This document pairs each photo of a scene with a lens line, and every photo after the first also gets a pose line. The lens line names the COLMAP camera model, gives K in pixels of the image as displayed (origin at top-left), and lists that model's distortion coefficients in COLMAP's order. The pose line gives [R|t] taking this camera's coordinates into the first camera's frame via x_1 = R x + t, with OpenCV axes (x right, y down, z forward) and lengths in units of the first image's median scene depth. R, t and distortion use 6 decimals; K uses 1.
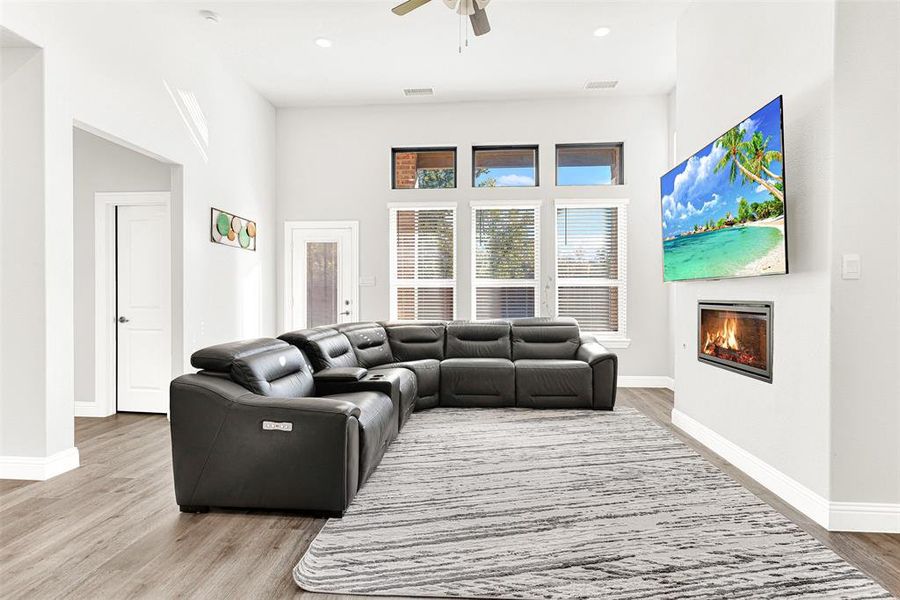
lens RADIAL K [[456.1, 0, 448.0], [0, 456.1, 301.2], [0, 0, 1]] dist [0.003686, 0.001462]
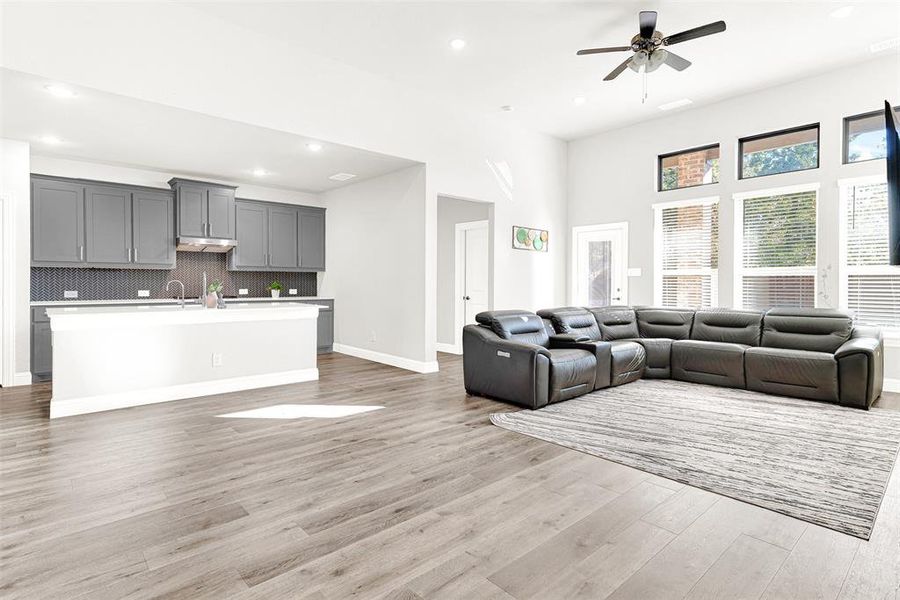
lens RADIAL K [[572.9, 0, 449.1], [0, 572.9, 298.1], [0, 0, 1]] dist [0.002416, 0.002476]
pose [[0.700203, 0.021130, -0.713631, 0.650935], [-0.013421, 0.999775, 0.016434, 0.006392], [0.713817, -0.001930, 0.700329, -0.455279]]
